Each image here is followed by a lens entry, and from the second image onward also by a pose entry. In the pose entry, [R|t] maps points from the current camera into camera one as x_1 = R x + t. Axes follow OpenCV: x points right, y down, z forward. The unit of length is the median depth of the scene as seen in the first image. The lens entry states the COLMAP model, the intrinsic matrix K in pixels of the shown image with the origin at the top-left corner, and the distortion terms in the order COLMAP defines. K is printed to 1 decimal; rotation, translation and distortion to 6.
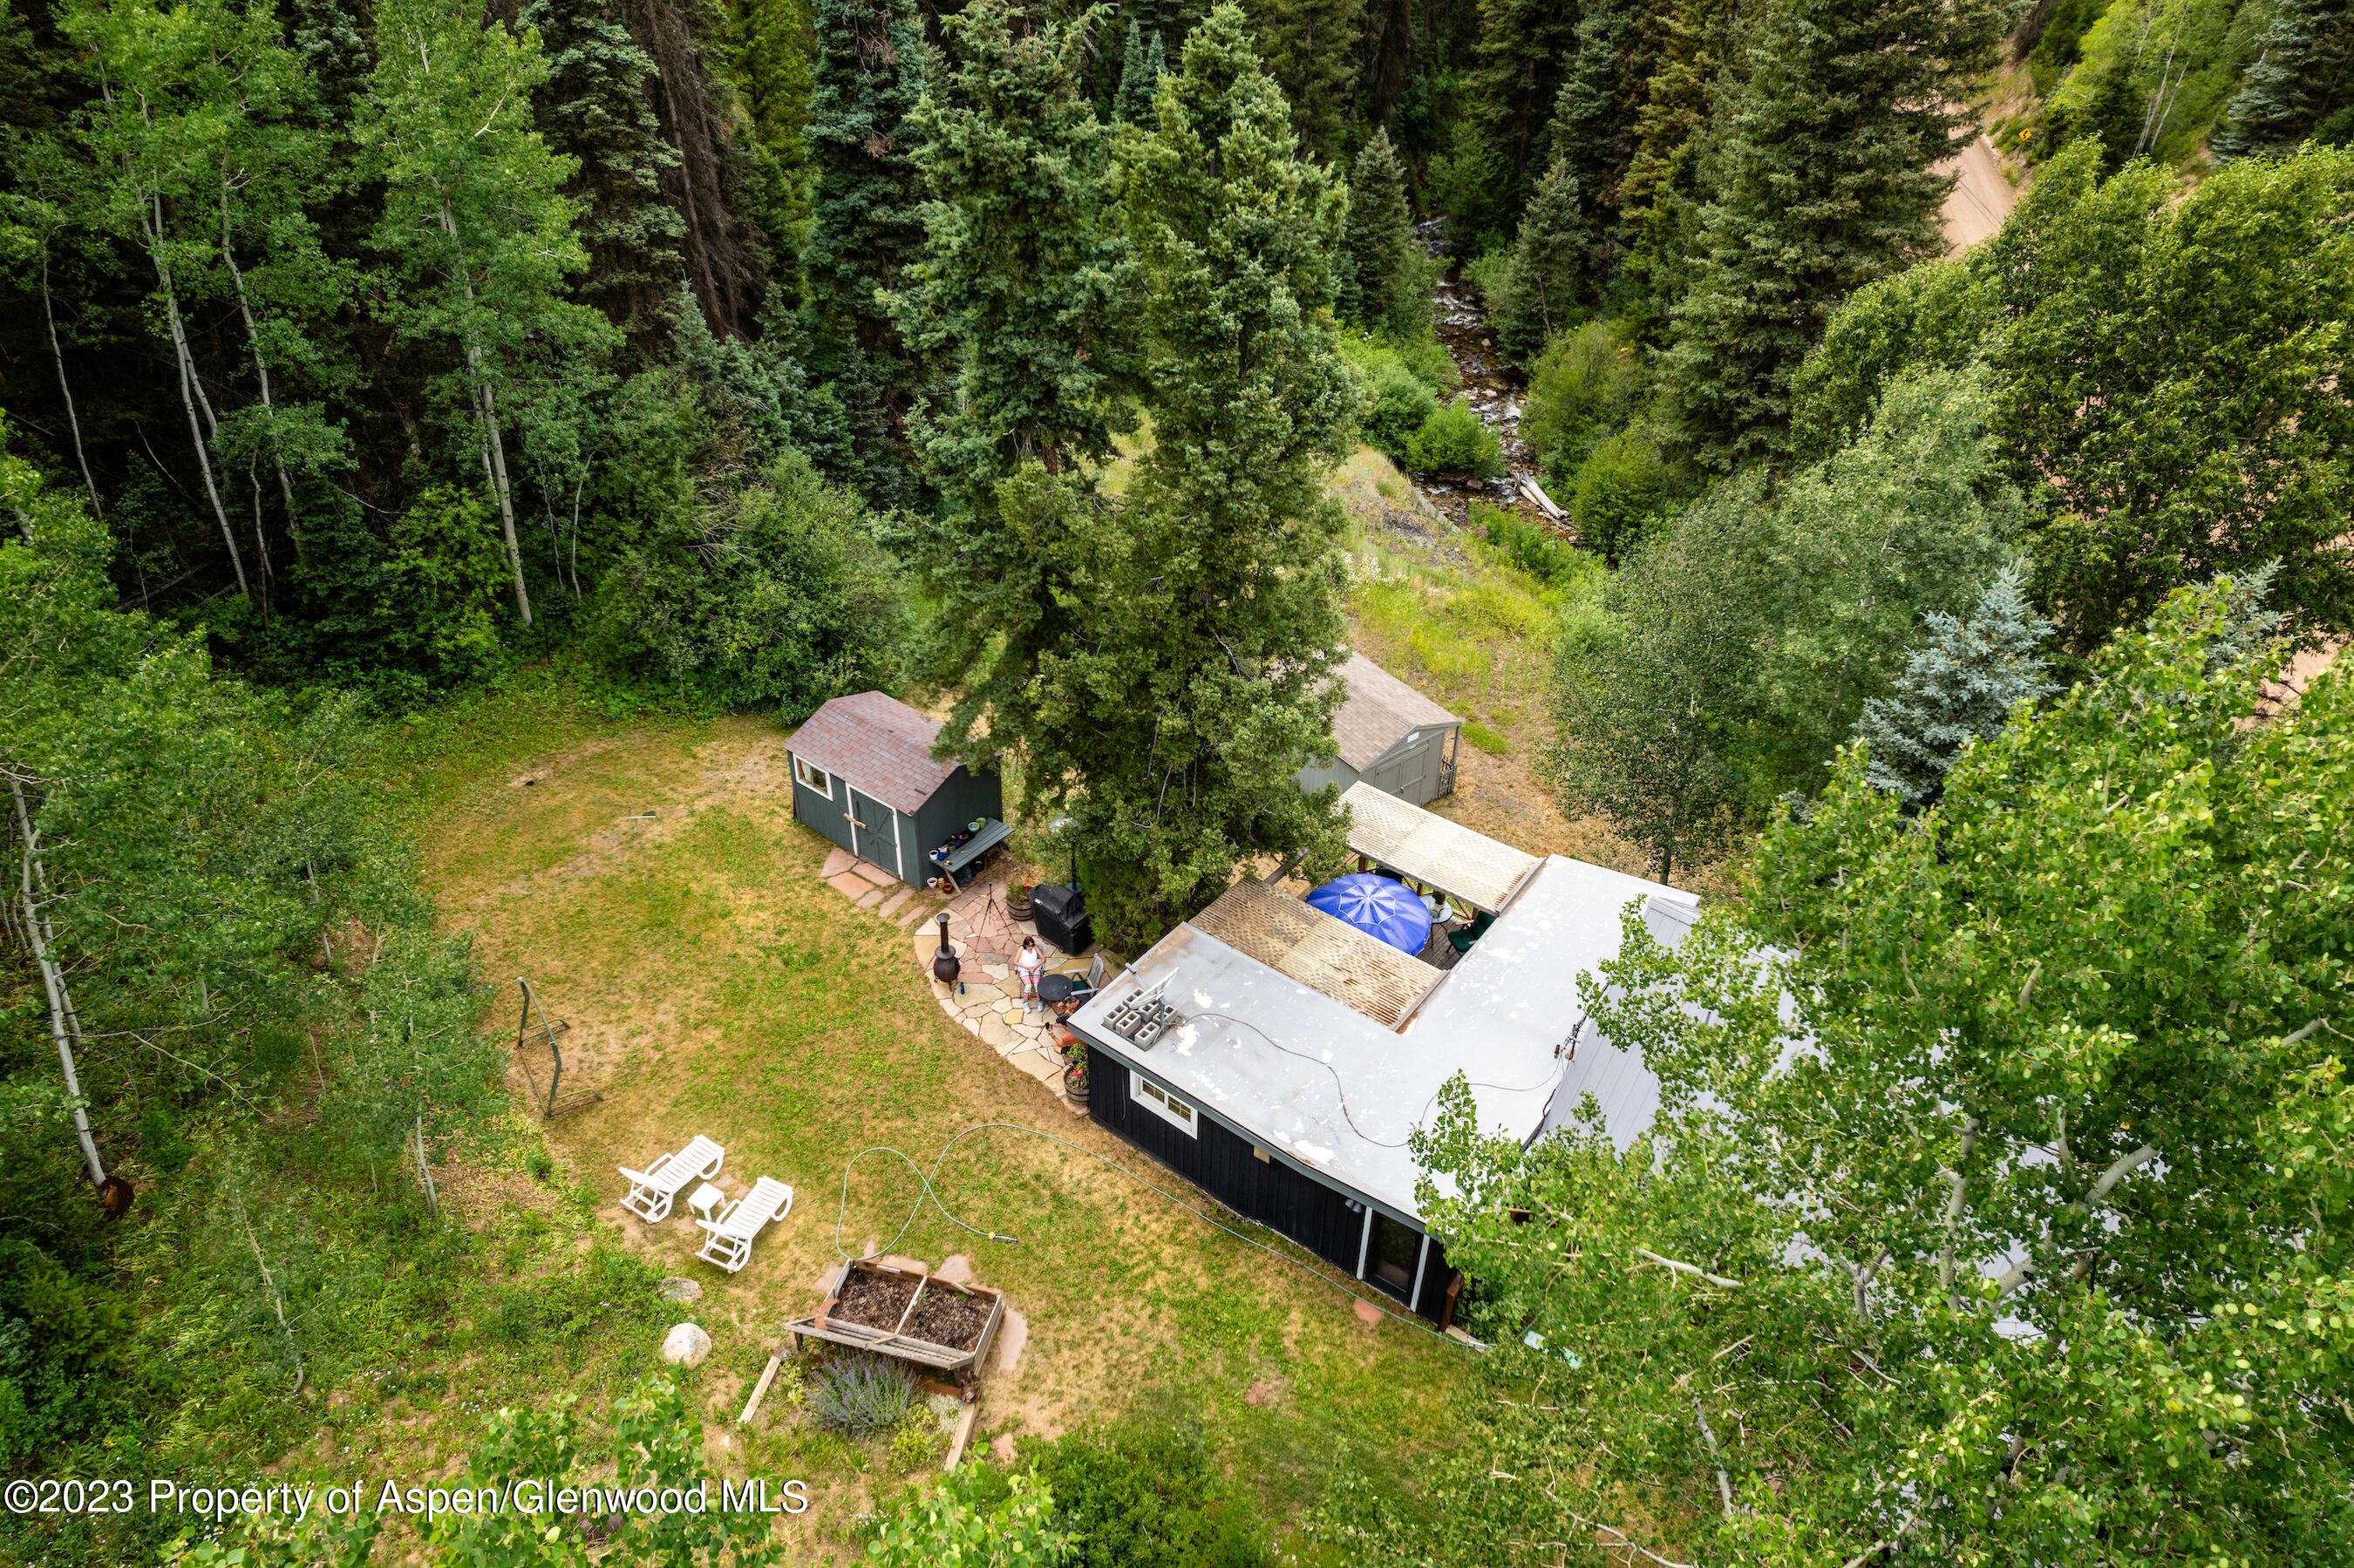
lens RADIAL K [[1496.1, 0, 1177.0], [0, 1496.1, 784.0], [0, 0, 1]] dist [-0.071608, 0.056967]
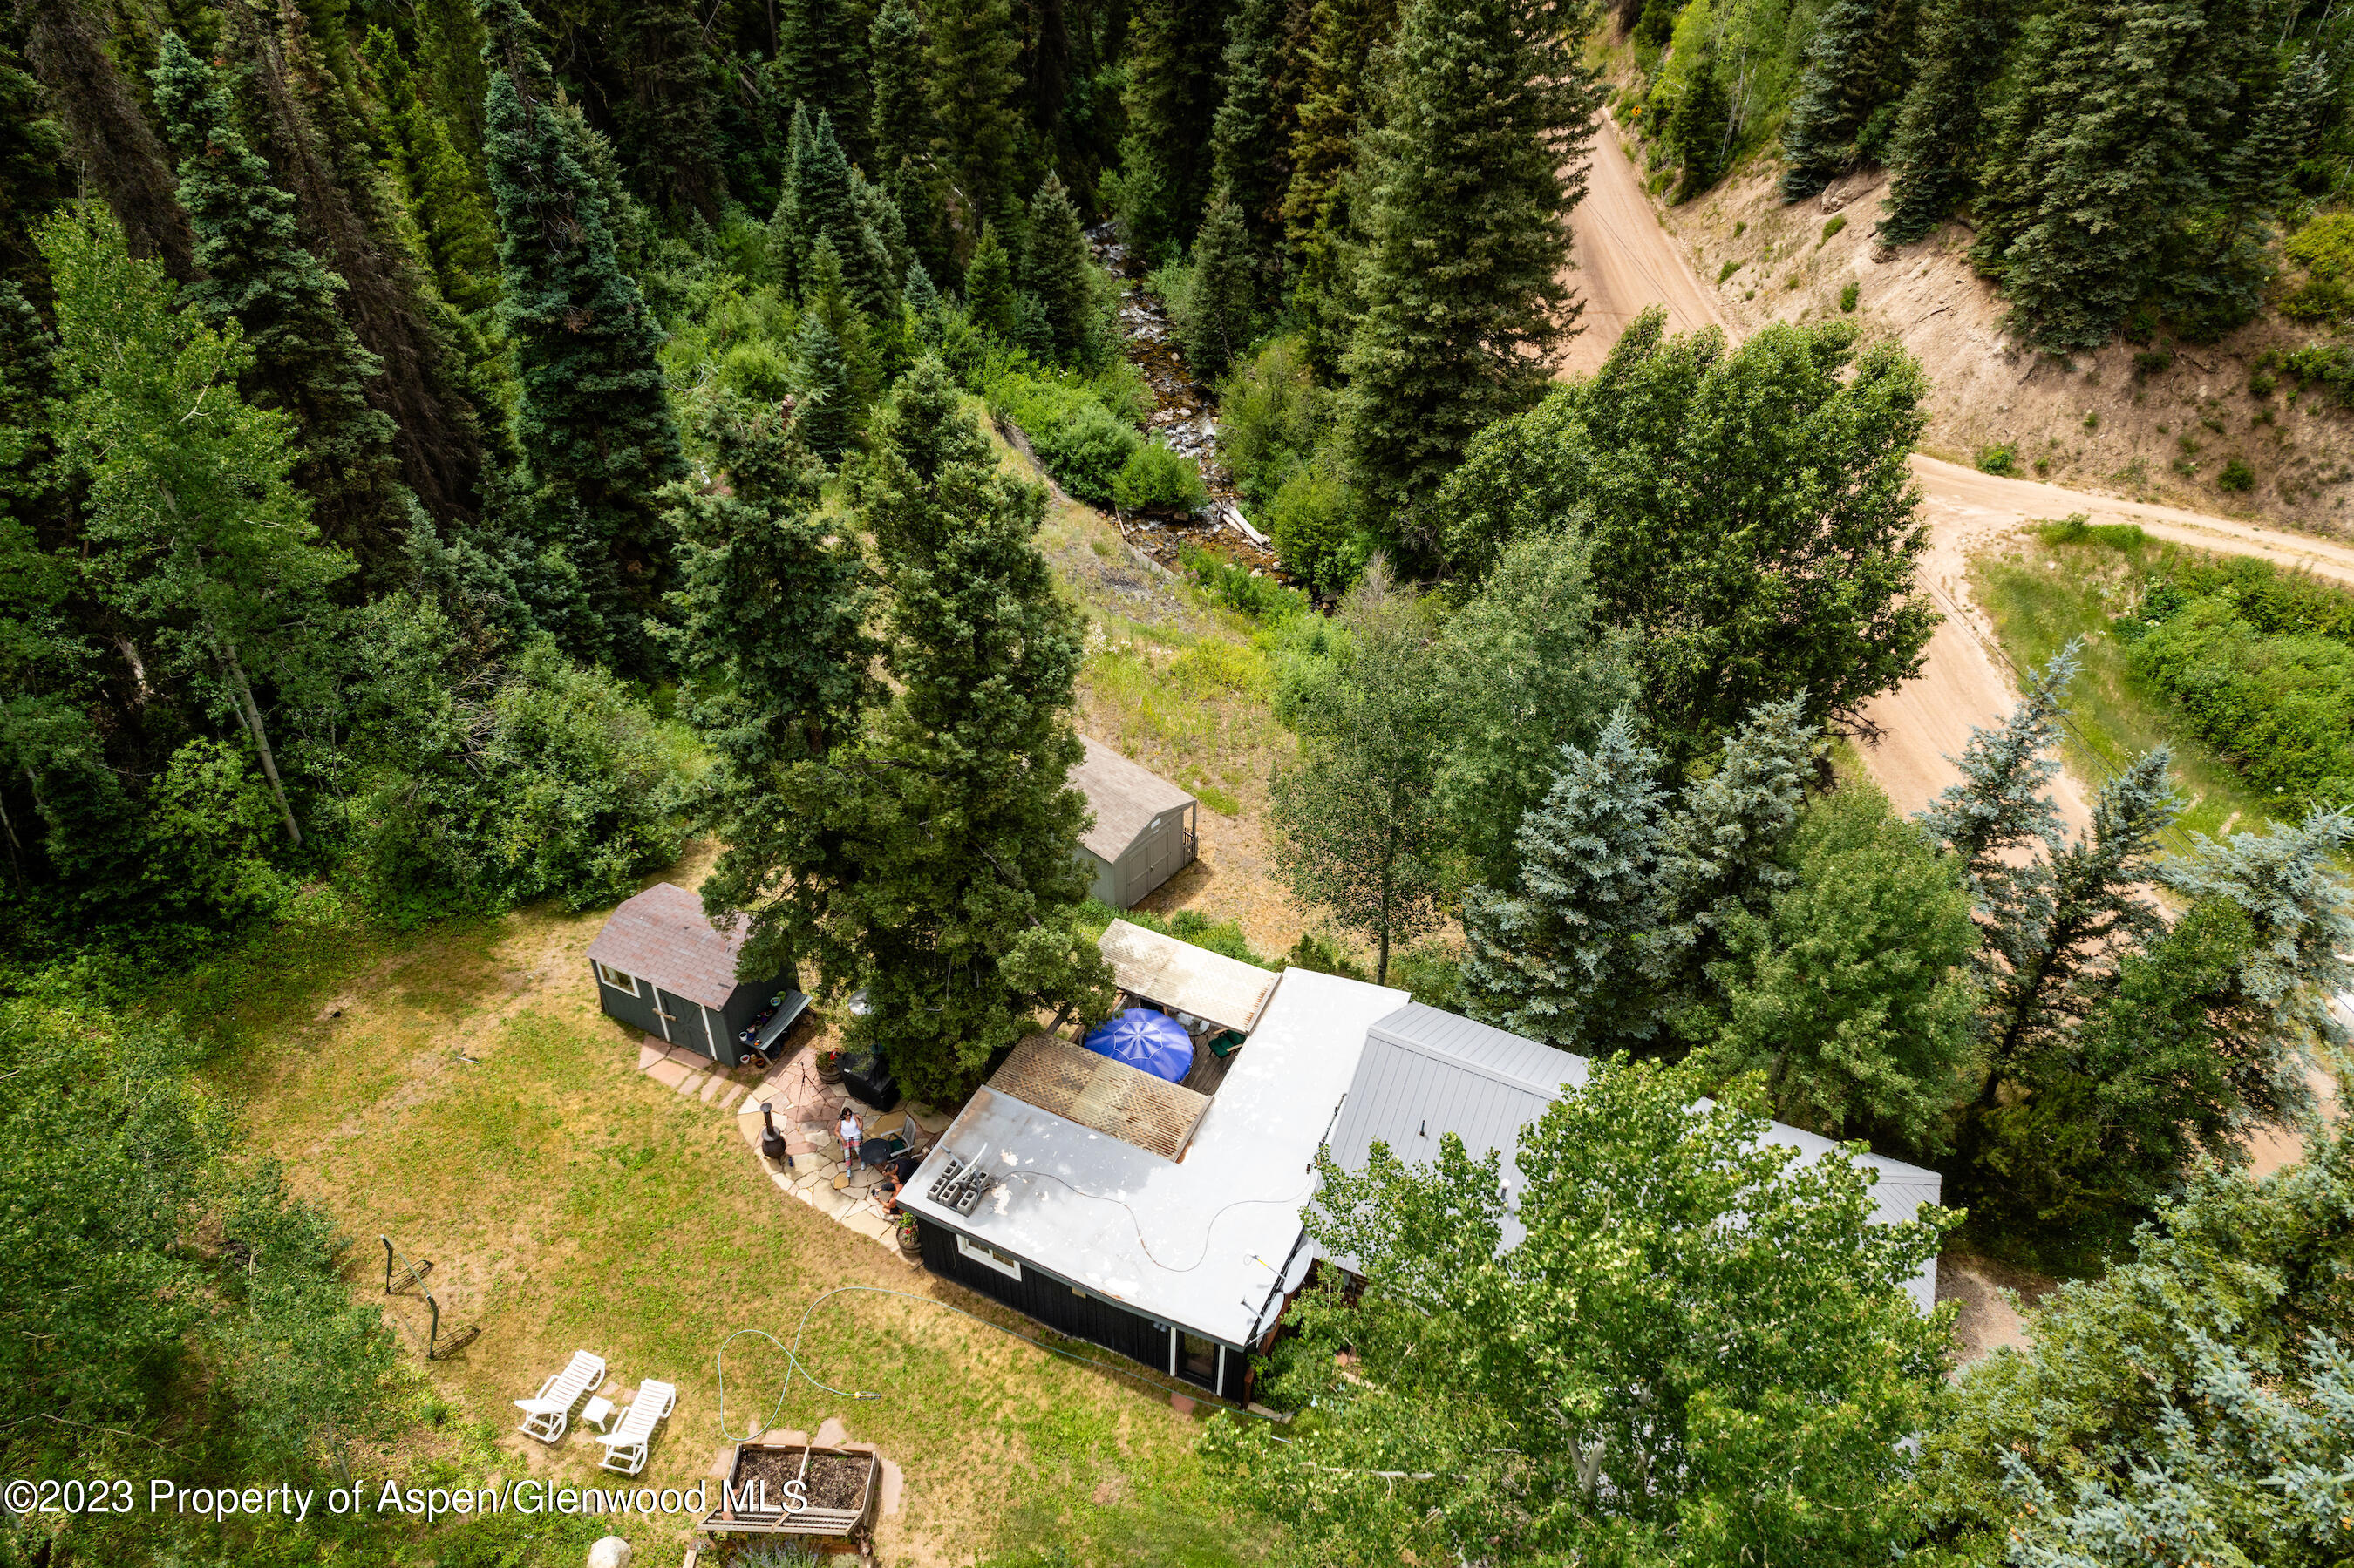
lens RADIAL K [[1502.4, 0, 1177.0], [0, 1502.4, 784.0], [0, 0, 1]] dist [-0.085066, 0.078440]
pose [[0.977749, -0.131167, 0.163714, -0.005693], [0.124291, 0.990903, 0.051606, -0.152103], [-0.168994, -0.030109, 0.985157, -0.128804]]
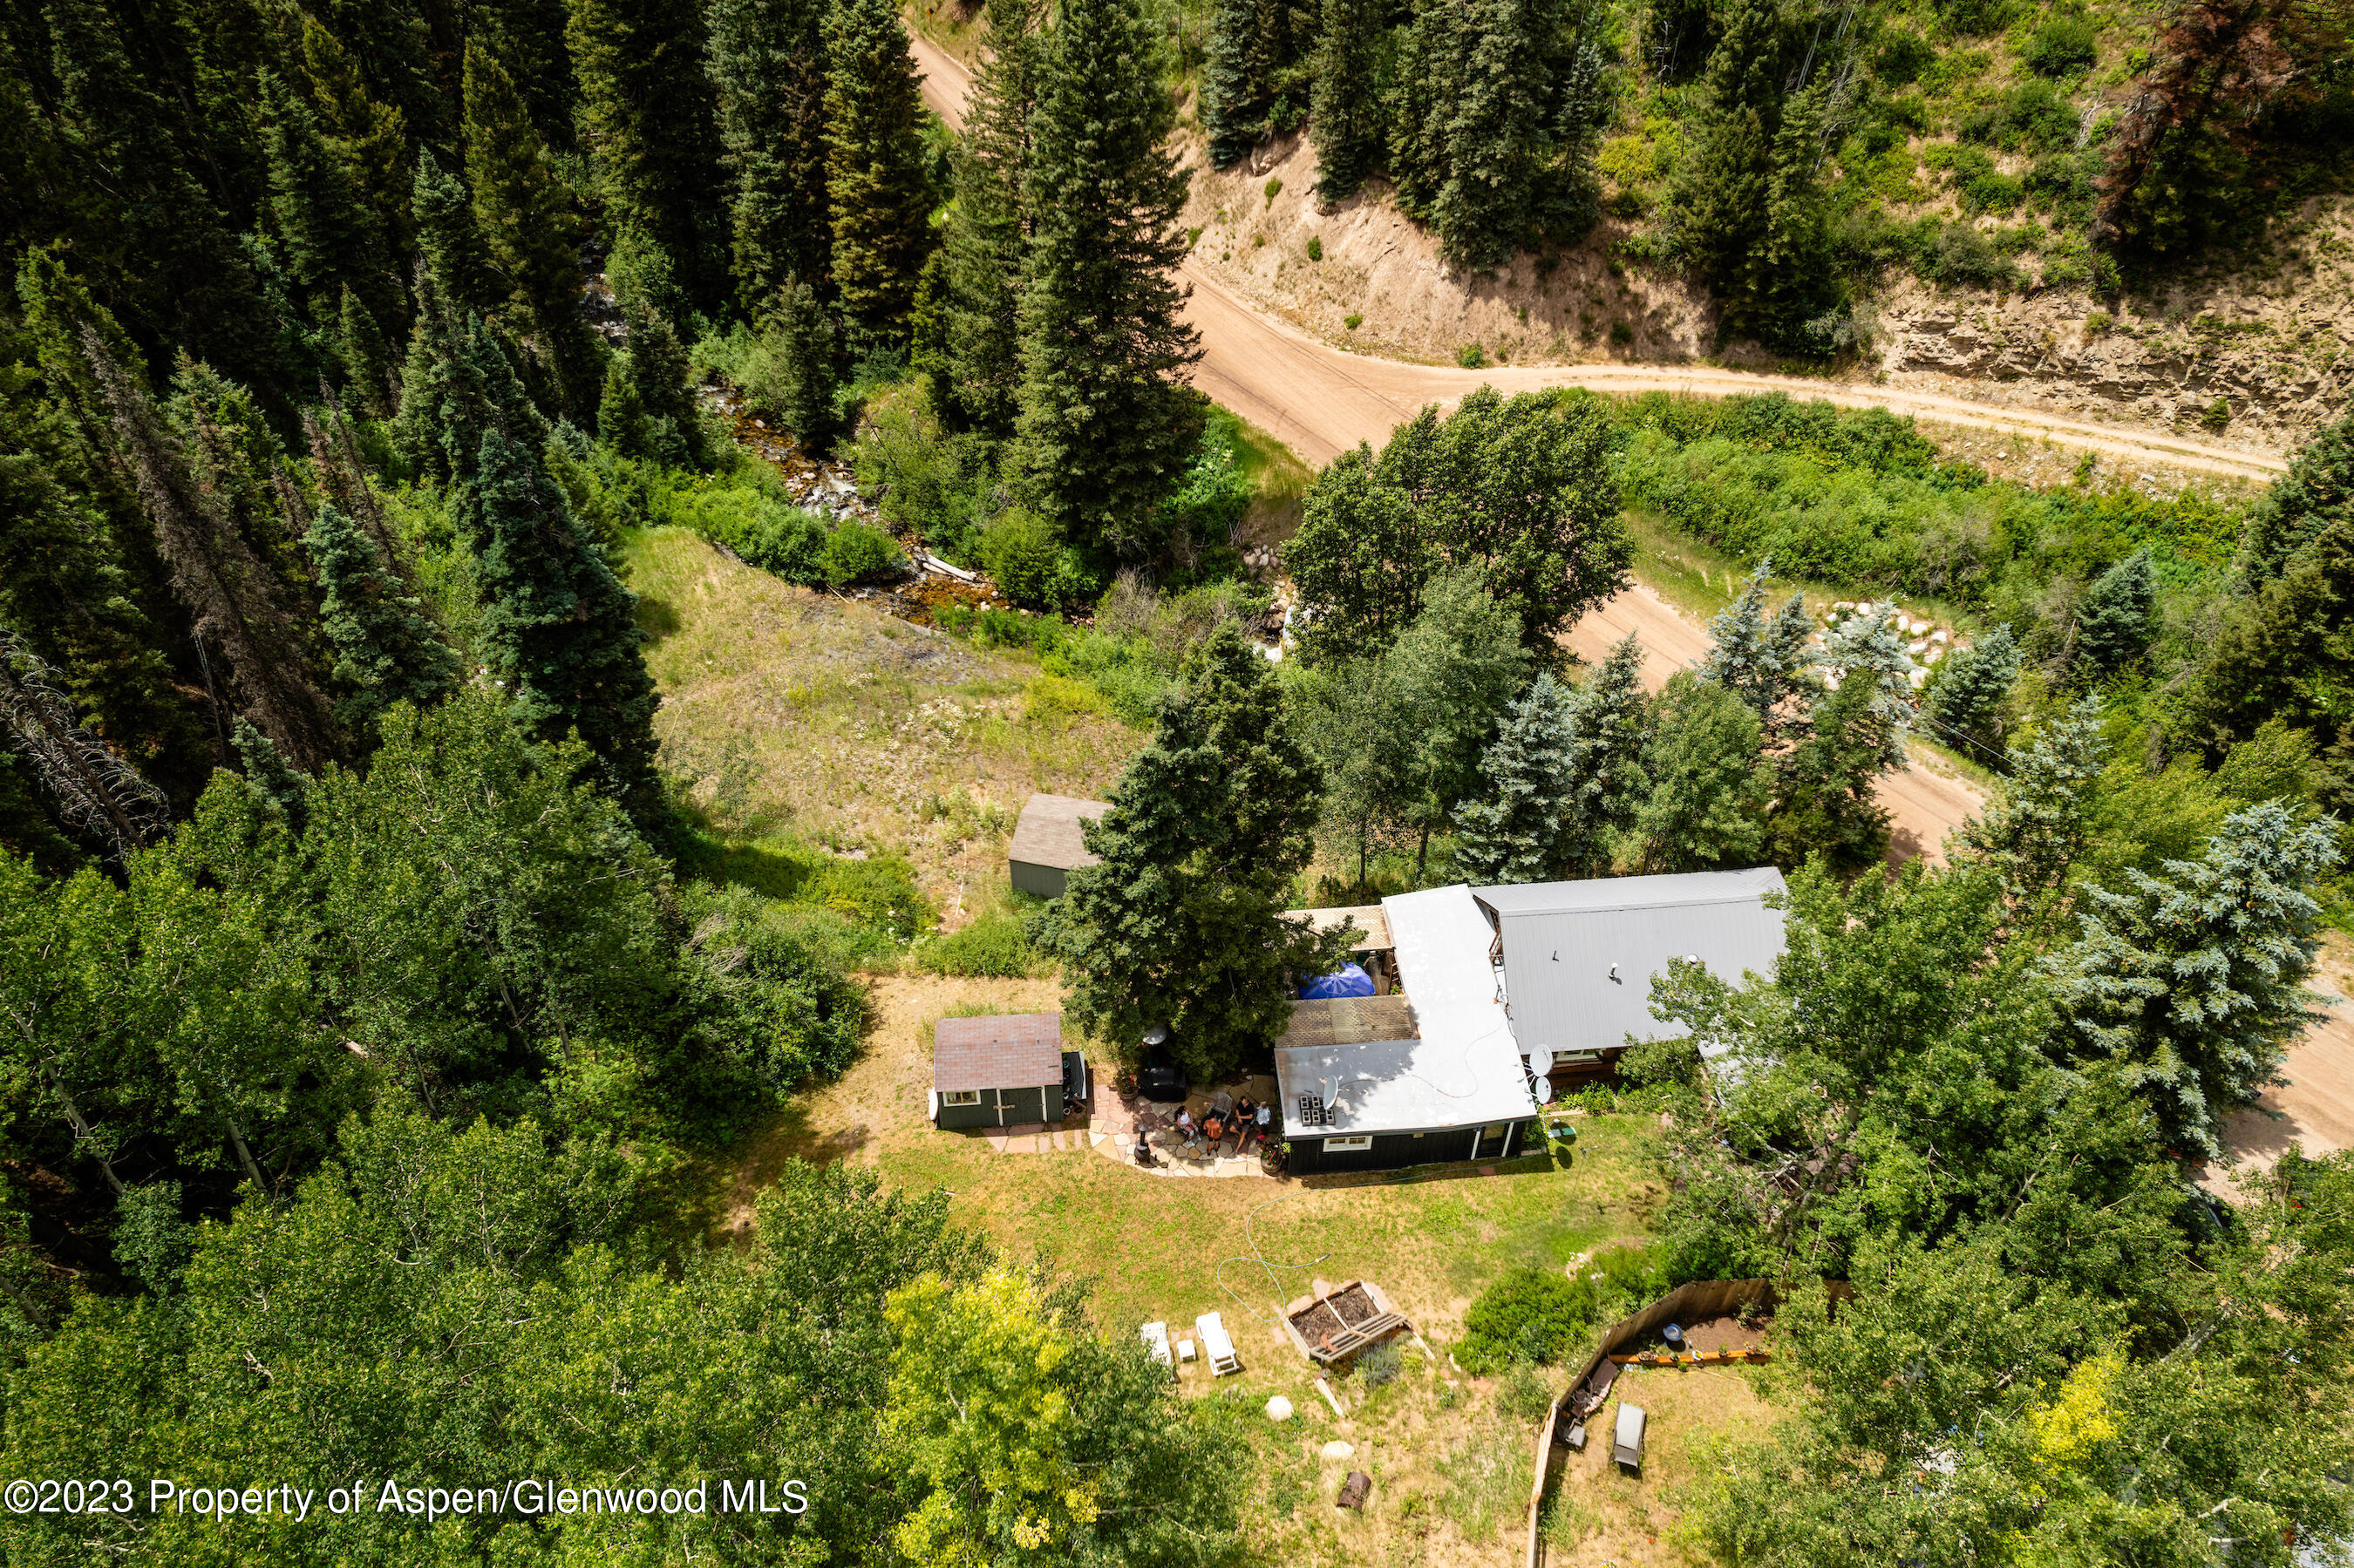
lens RADIAL K [[1496.1, 0, 1177.0], [0, 1496.1, 784.0], [0, 0, 1]] dist [-0.071608, 0.056967]
pose [[0.742549, -0.463688, 0.483337, -0.651035], [0.405116, 0.885584, 0.227204, -0.519372], [-0.533387, 0.027097, 0.845437, -0.330613]]
